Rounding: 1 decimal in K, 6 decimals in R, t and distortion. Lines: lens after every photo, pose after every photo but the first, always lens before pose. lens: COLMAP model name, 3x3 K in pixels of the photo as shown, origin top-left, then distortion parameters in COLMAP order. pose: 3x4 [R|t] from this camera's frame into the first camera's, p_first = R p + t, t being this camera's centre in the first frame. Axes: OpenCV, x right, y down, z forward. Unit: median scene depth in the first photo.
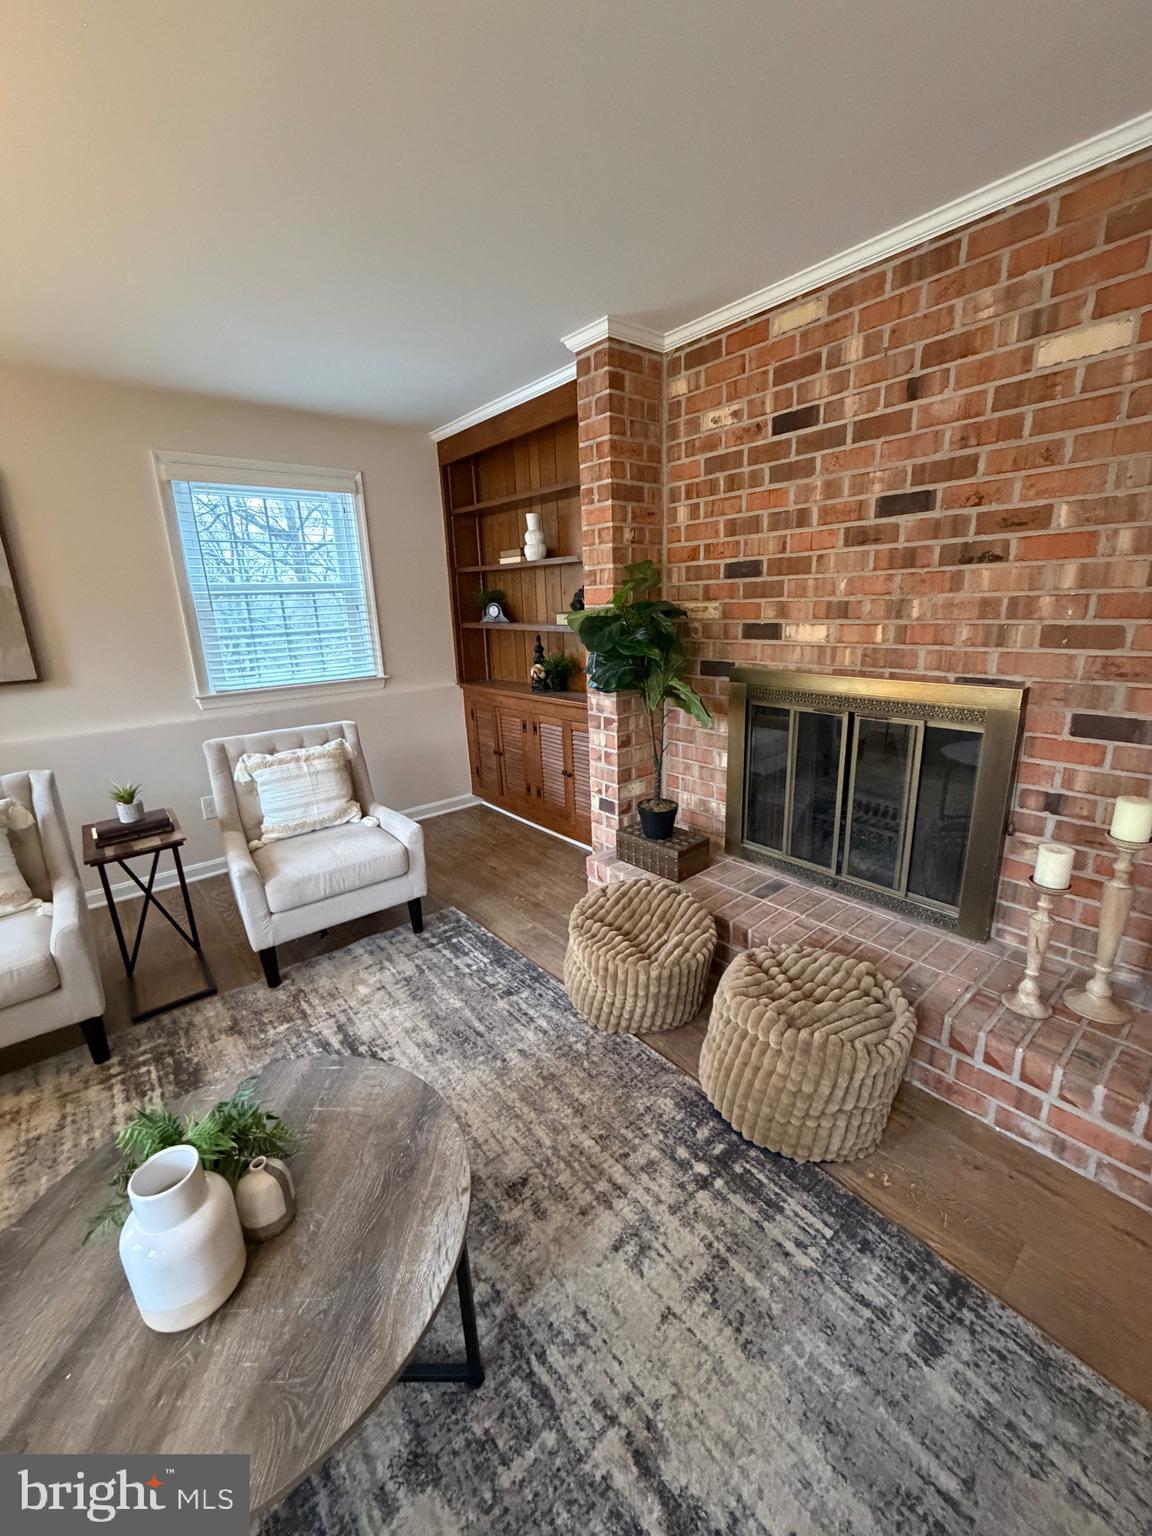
lens RADIAL K [[612.2, 0, 576.4], [0, 612.2, 763.9], [0, 0, 1]] dist [0.001150, 0.000086]
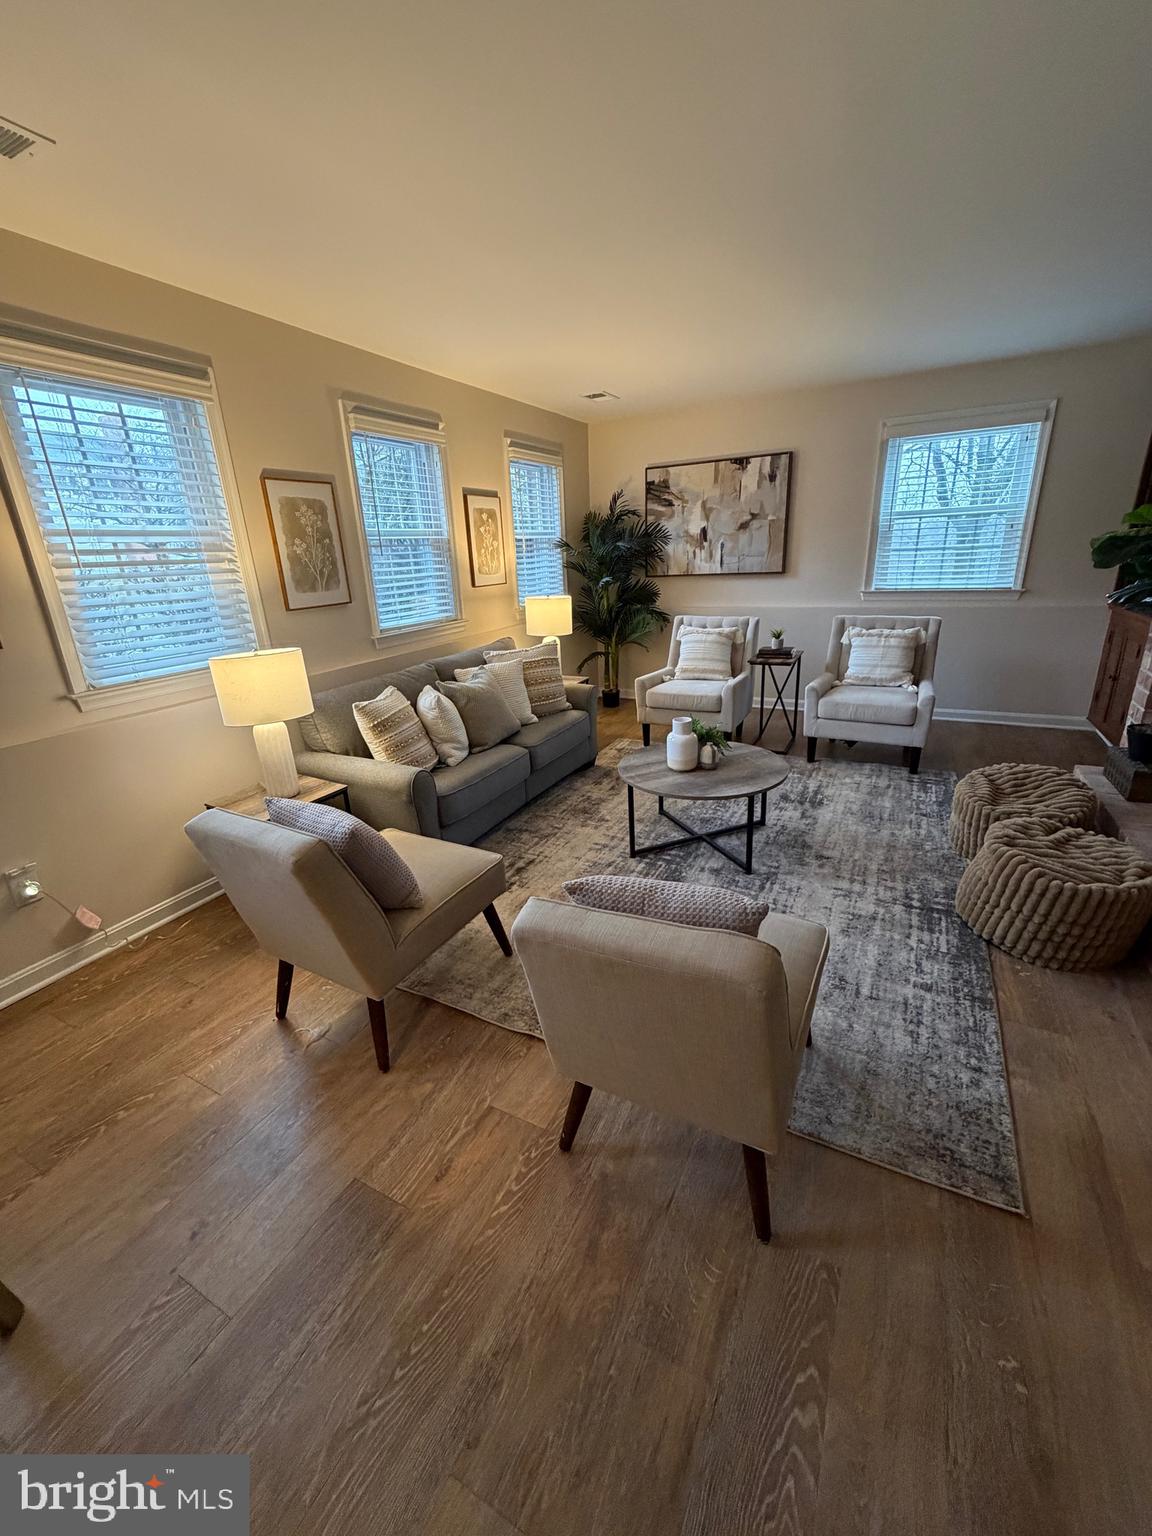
lens RADIAL K [[612.2, 0, 576.3], [0, 612.2, 762.9], [0, 0, 1]] dist [0.001150, 0.000086]
pose [[0.391456, 0.321150, -0.862337, 0.728401], [-0.209235, 0.943640, 0.256447, 0.066125], [0.896093, 0.080043, 0.436589, -0.326153]]
